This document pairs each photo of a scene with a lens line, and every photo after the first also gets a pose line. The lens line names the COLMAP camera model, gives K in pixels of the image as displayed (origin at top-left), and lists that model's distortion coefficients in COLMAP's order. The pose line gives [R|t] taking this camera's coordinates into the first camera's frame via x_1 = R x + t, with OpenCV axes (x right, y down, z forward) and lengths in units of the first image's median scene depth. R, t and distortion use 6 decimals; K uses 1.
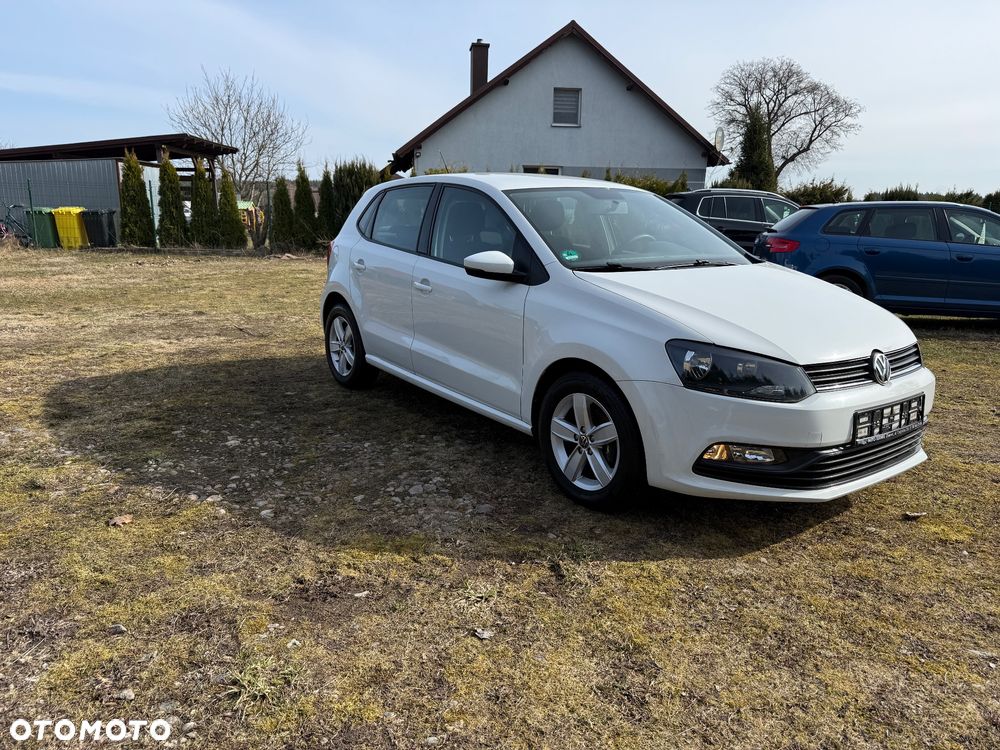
lens RADIAL K [[712.1, 0, 496.3], [0, 712.1, 375.9], [0, 0, 1]] dist [0.045239, -0.042416]
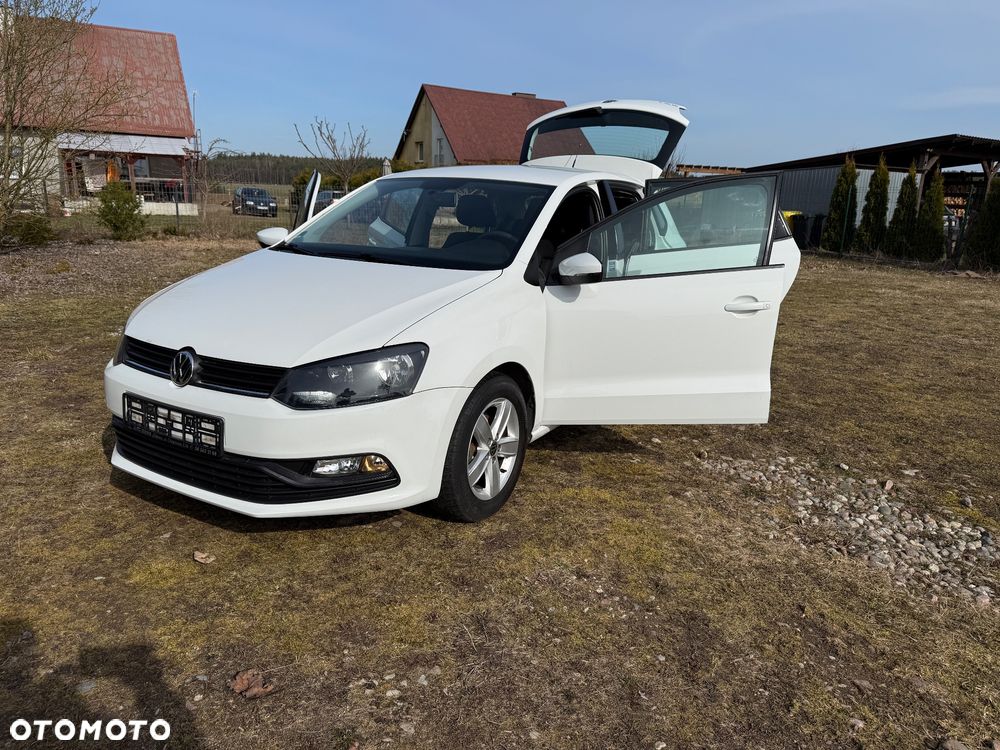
lens RADIAL K [[712.1, 0, 506.7], [0, 712.1, 374.5], [0, 0, 1]] dist [0.045239, -0.042416]
pose [[0.396134, 0.224894, -0.890225, 0.273276], [-0.238862, 0.961400, 0.136586, -0.040522], [0.886580, 0.158534, 0.434561, 0.176862]]
